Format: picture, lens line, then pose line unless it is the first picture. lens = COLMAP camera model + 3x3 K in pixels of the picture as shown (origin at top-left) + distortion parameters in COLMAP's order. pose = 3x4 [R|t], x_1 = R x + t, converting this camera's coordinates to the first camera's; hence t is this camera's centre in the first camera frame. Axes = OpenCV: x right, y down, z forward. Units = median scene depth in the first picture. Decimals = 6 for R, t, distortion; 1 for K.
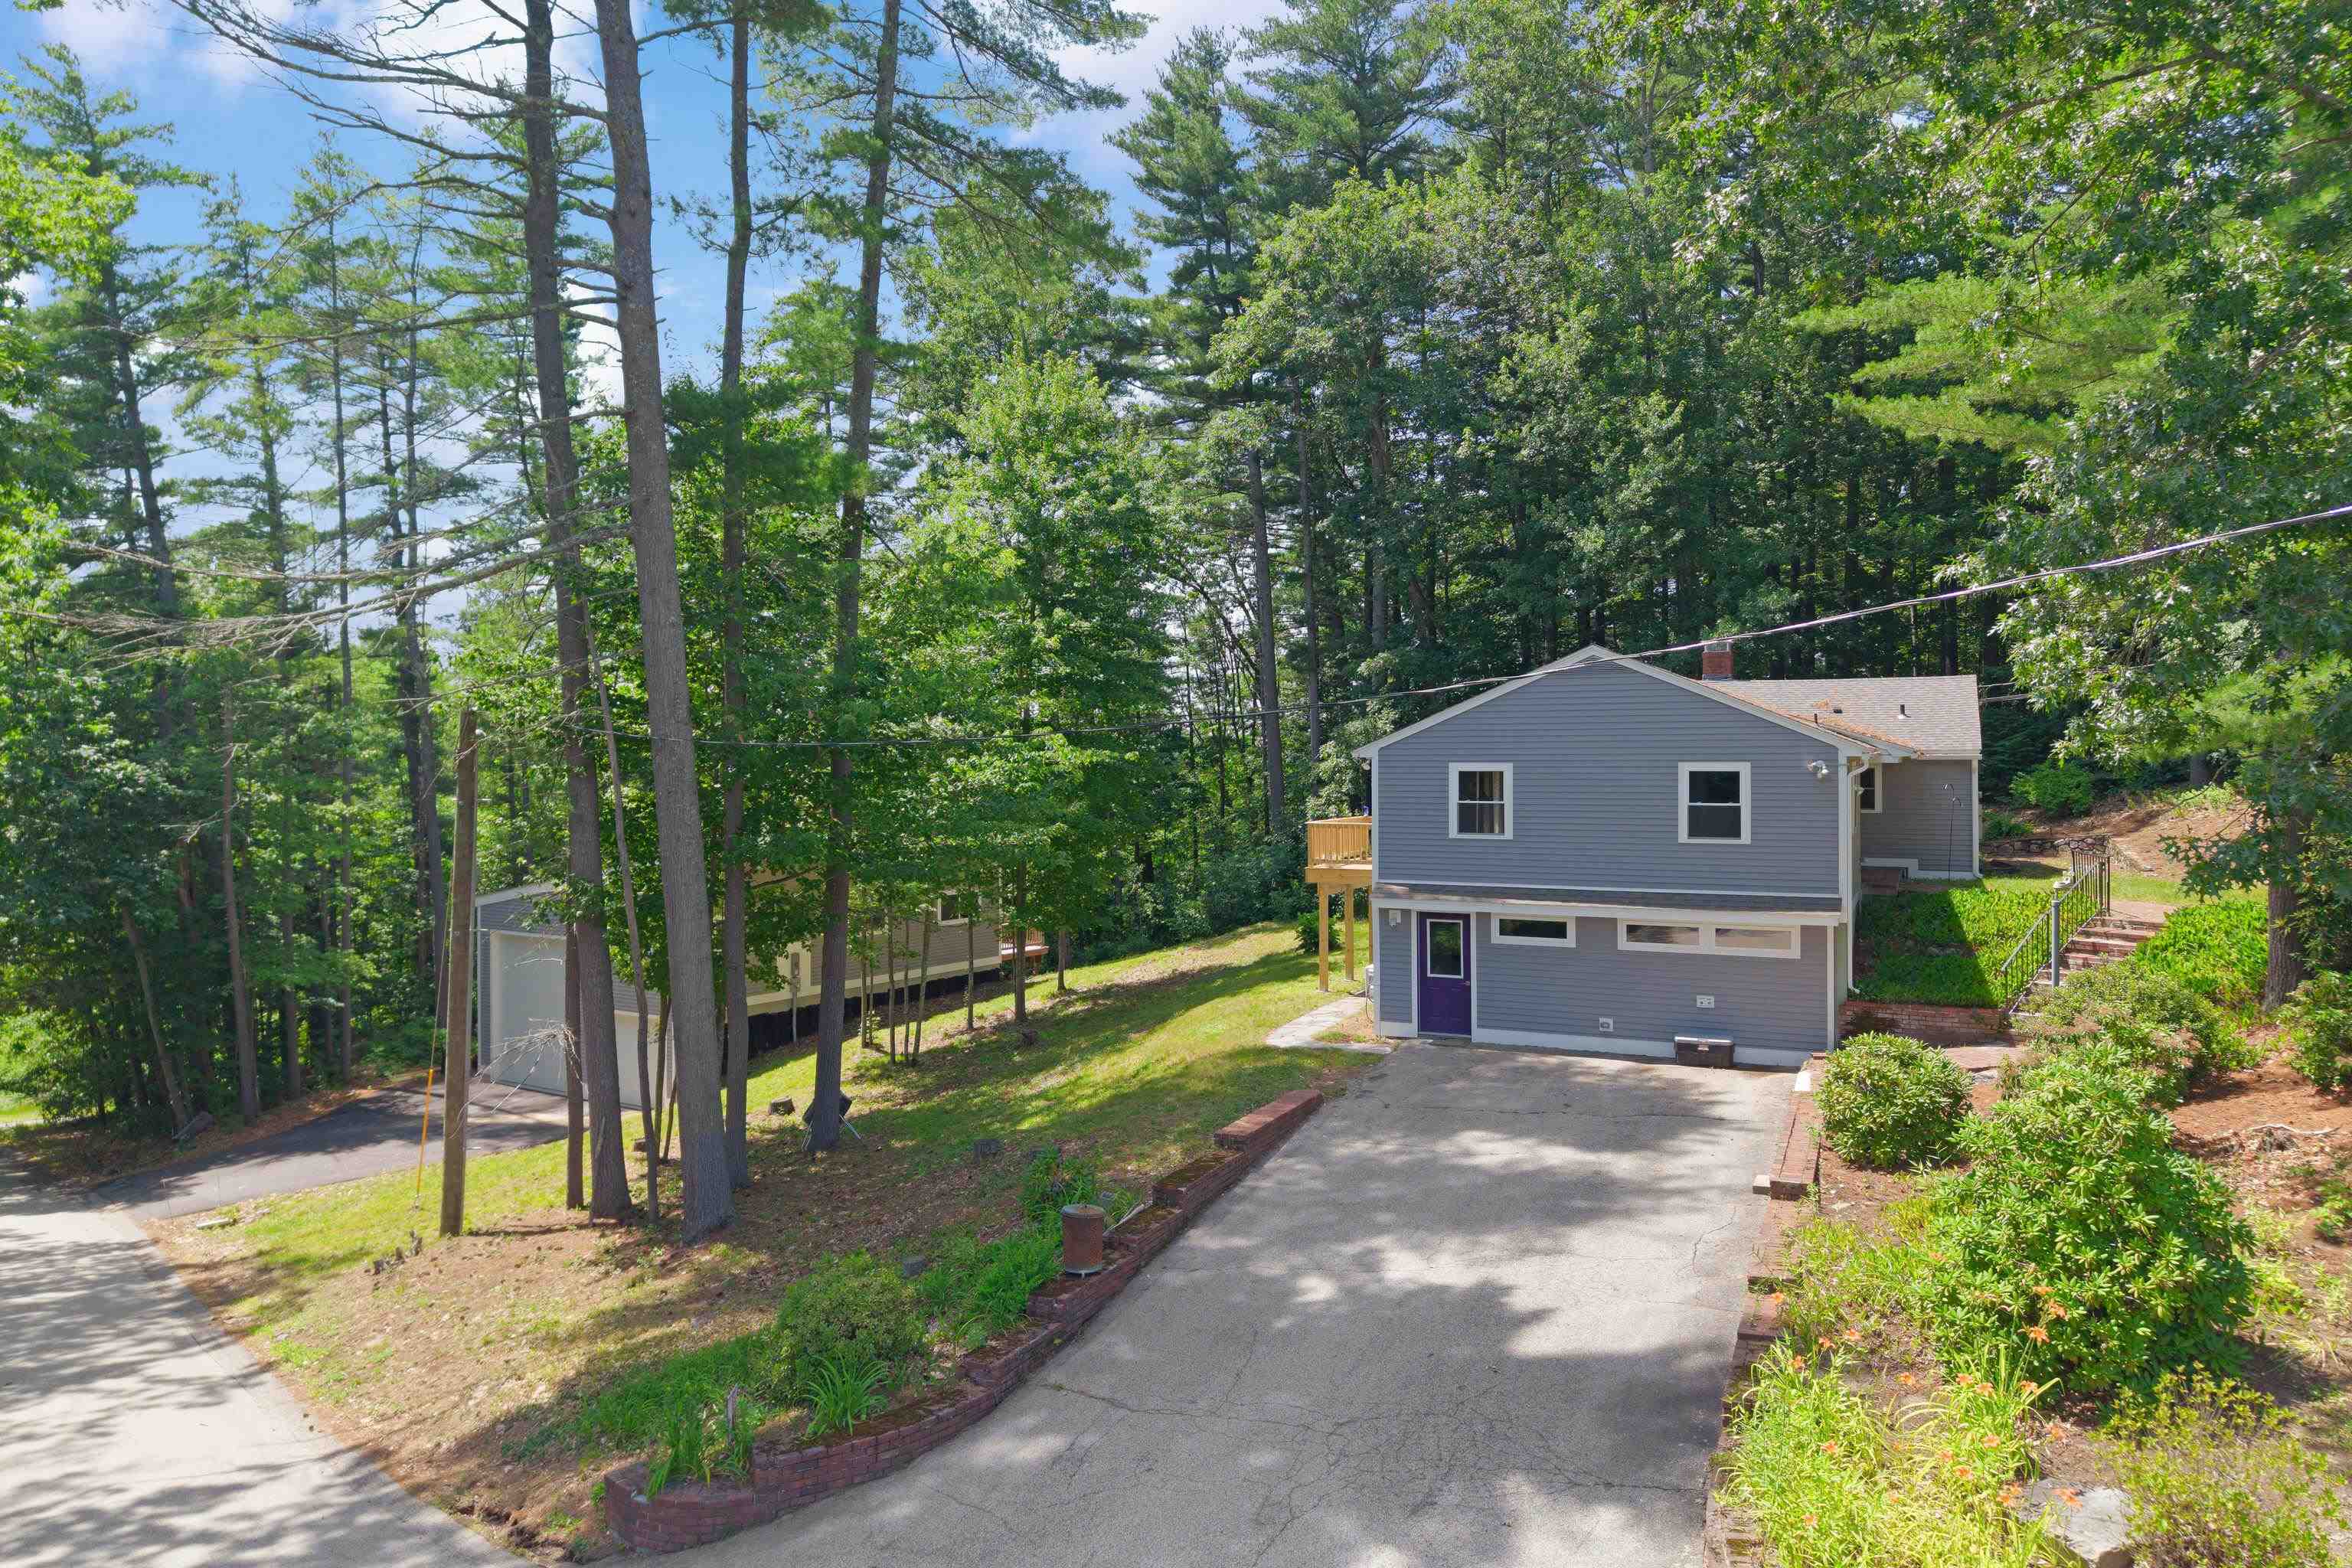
lens RADIAL K [[1566.2, 0, 1176.7], [0, 1566.2, 769.0], [0, 0, 1]] dist [0.086851, -0.102585]
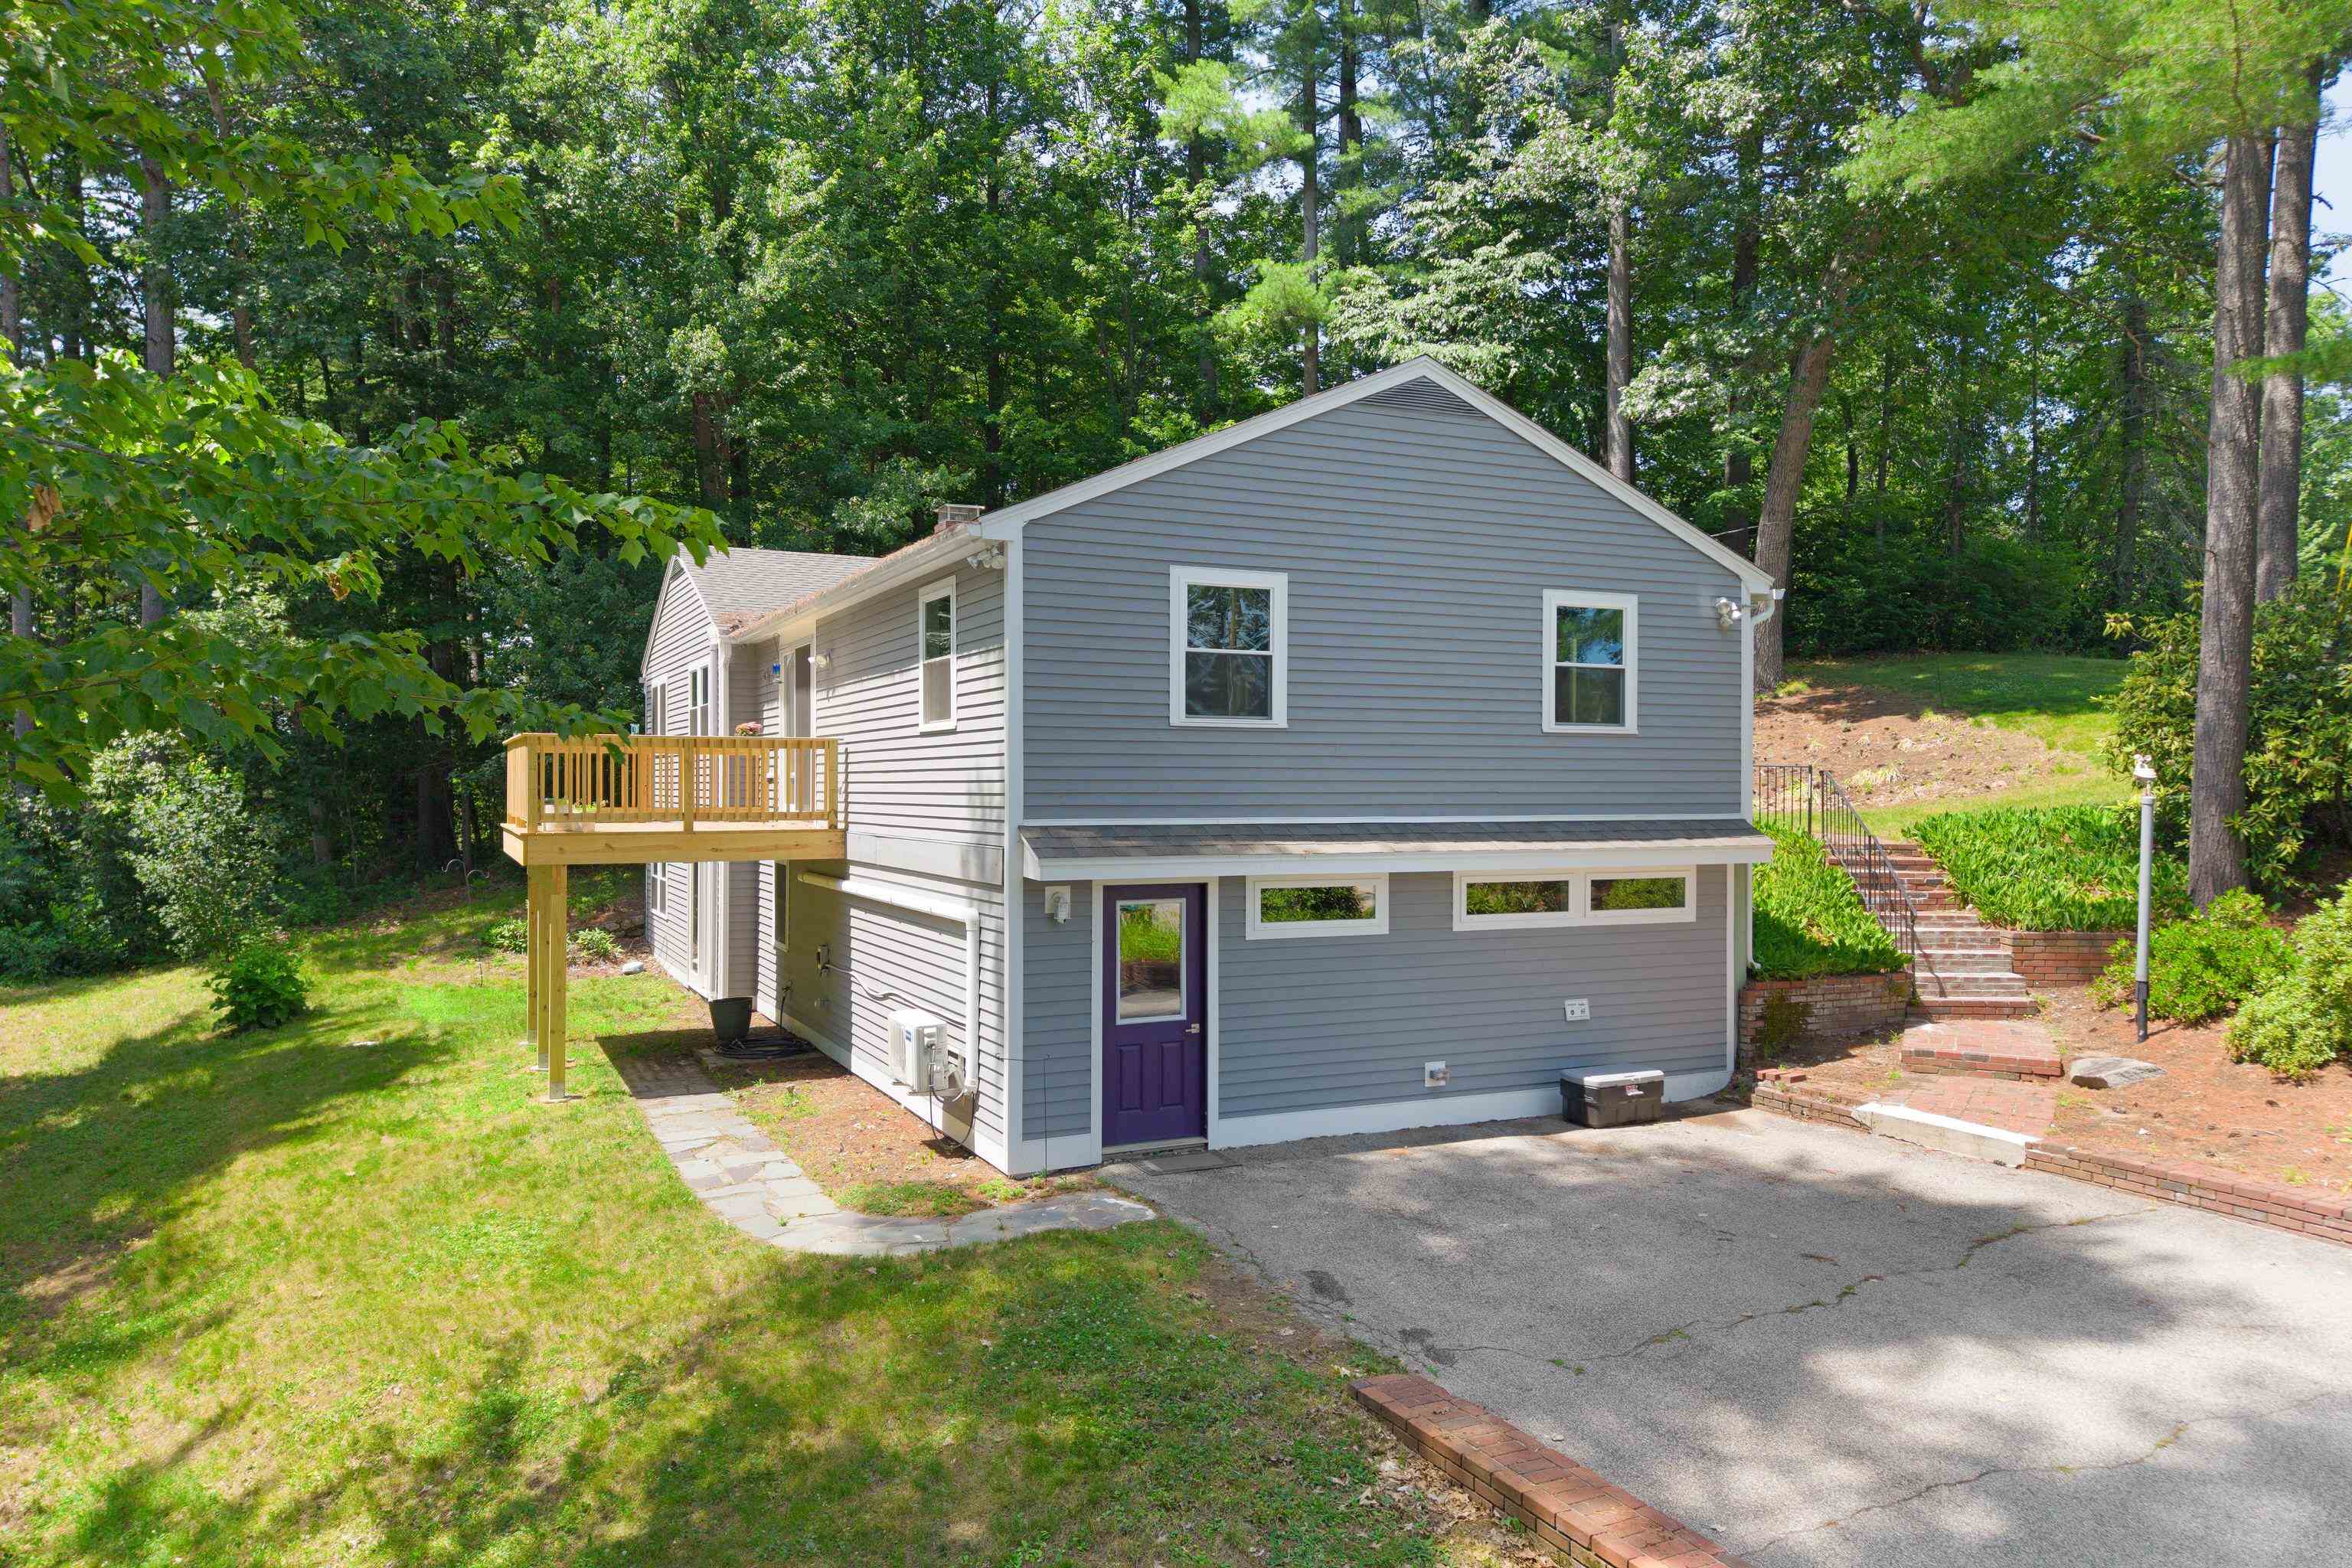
lens RADIAL K [[1566.2, 0, 1176.7], [0, 1566.2, 769.0], [0, 0, 1]] dist [0.086851, -0.102585]
pose [[0.642915, 0.010073, 0.765871, -0.199606], [-0.001348, 0.999927, -0.012020, 0.067915], [-0.765936, 0.006695, 0.642882, 0.750369]]
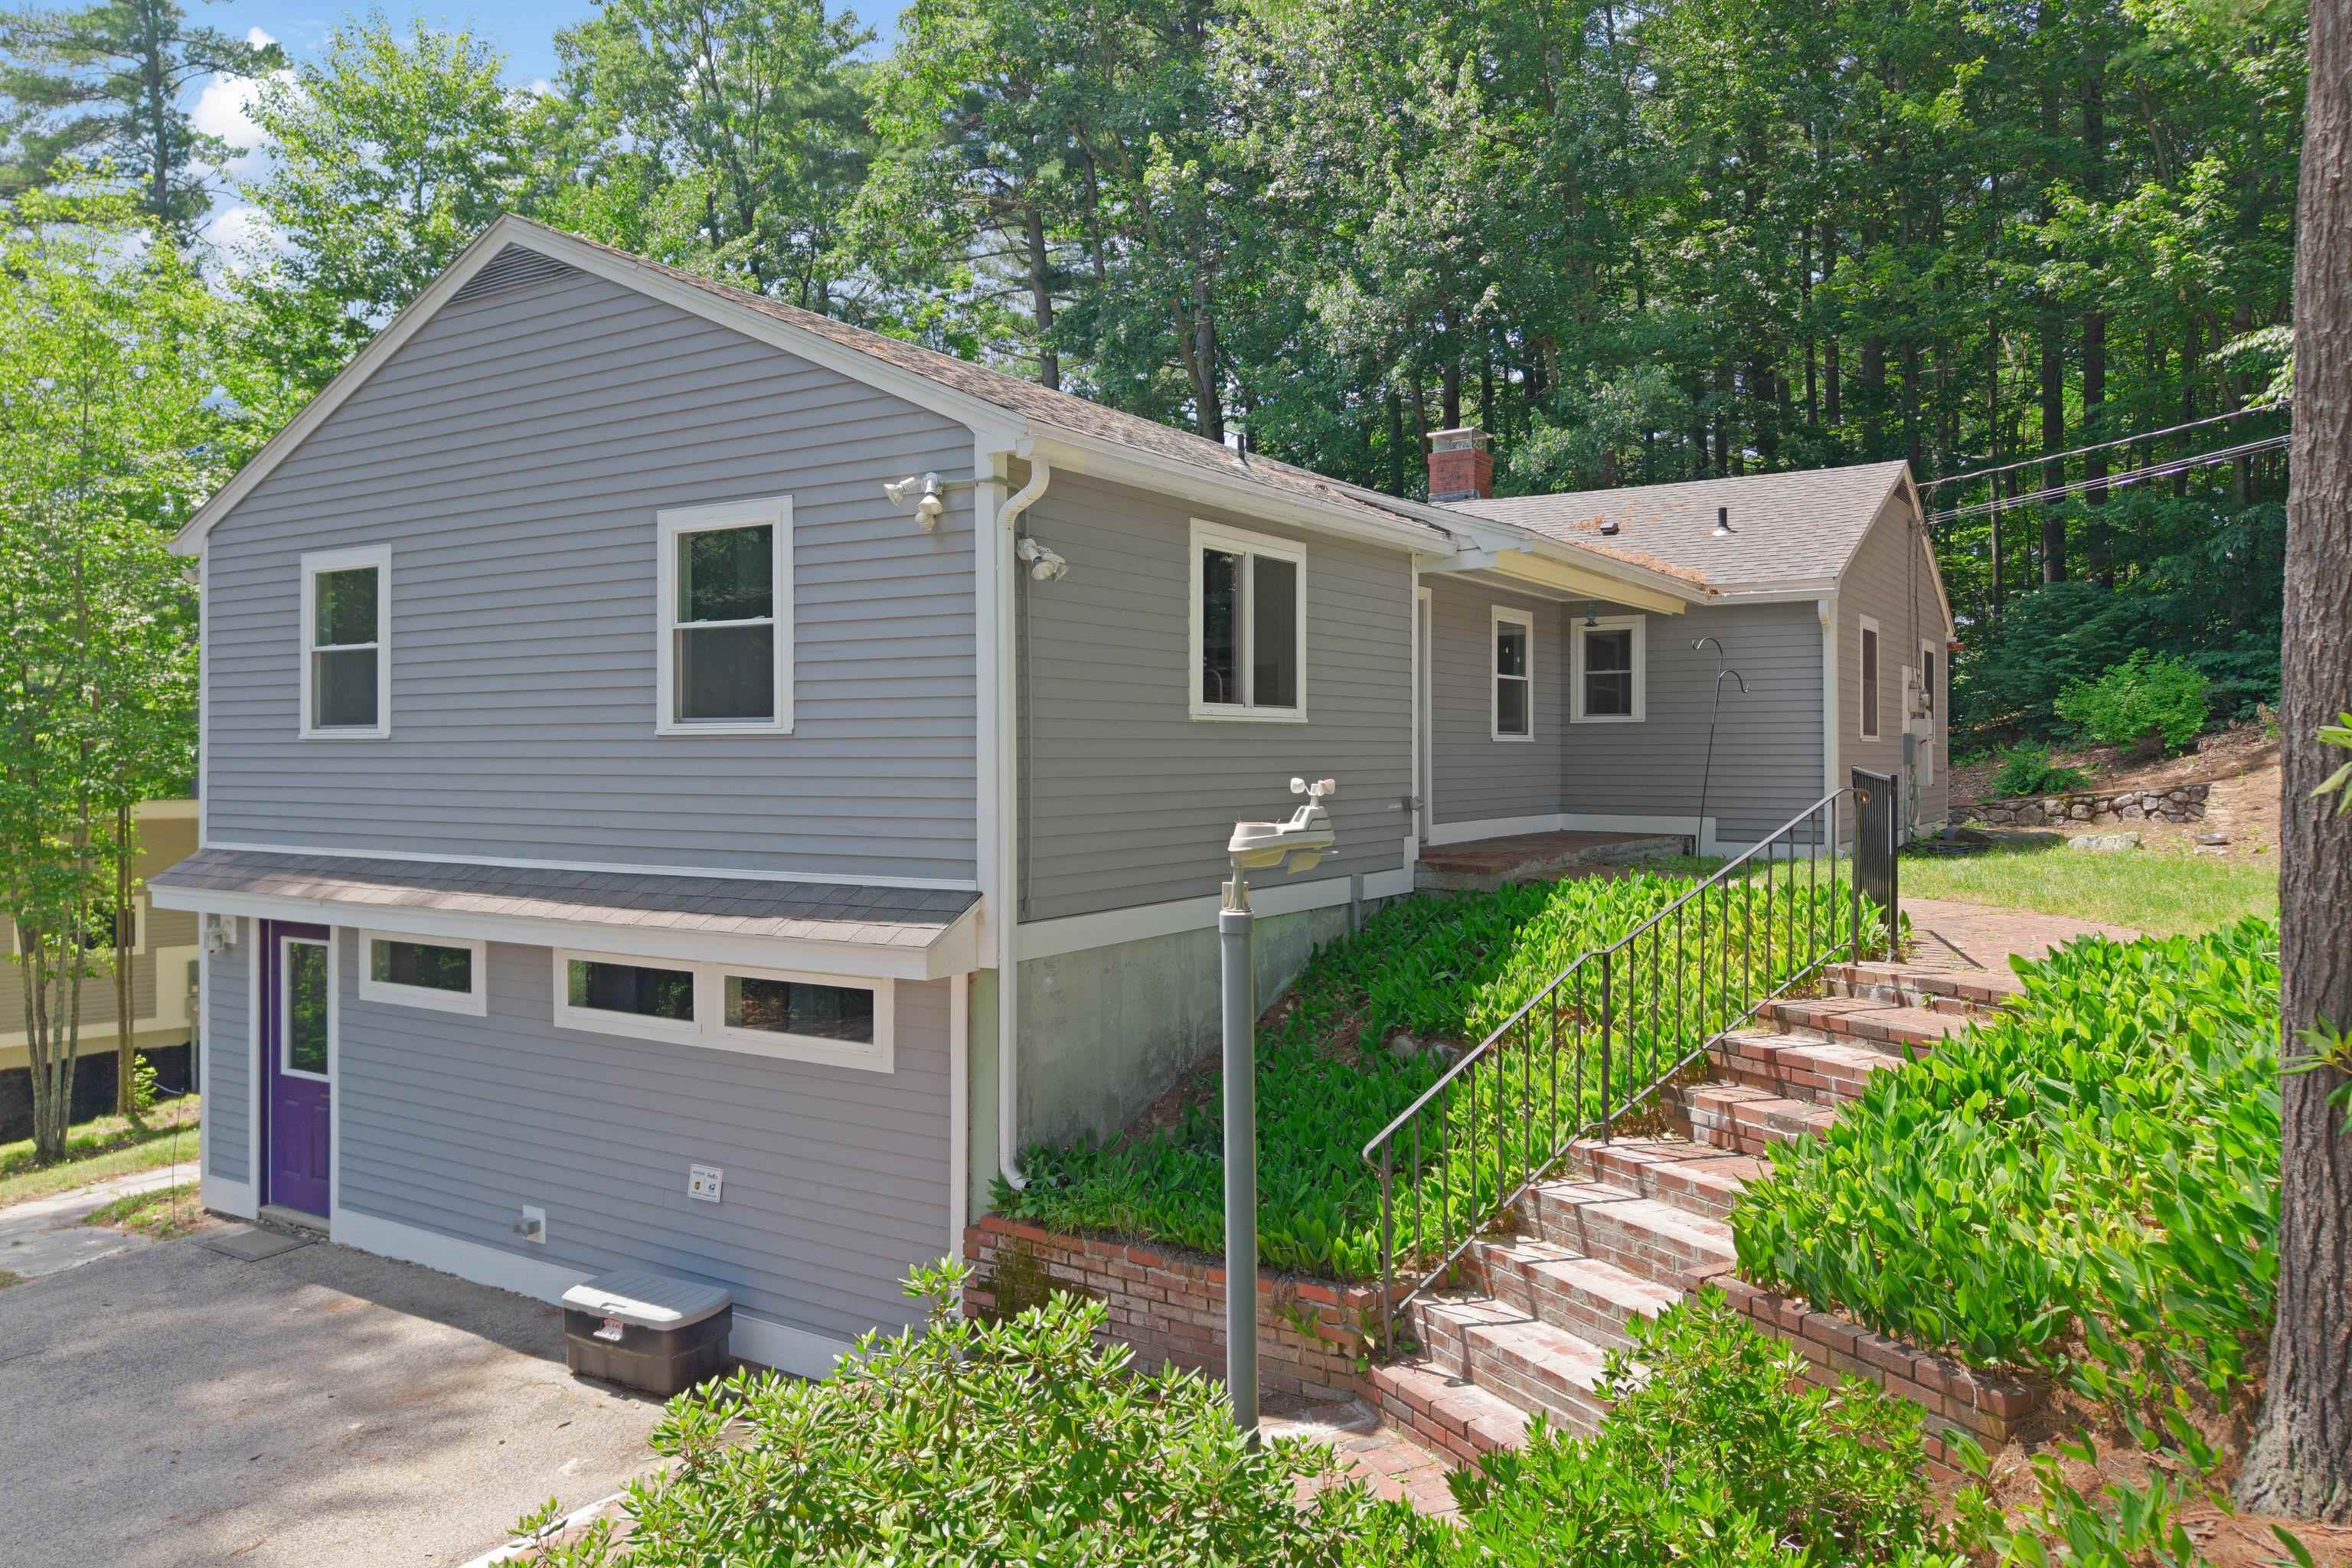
lens RADIAL K [[1566.2, 0, 1176.7], [0, 1566.2, 769.0], [0, 0, 1]] dist [0.086851, -0.102585]
pose [[0.990373, 0.002377, -0.138403, 0.491730], [-0.001930, 0.999992, 0.003360, 0.053917], [0.138410, -0.003060, 0.990370, 0.670244]]
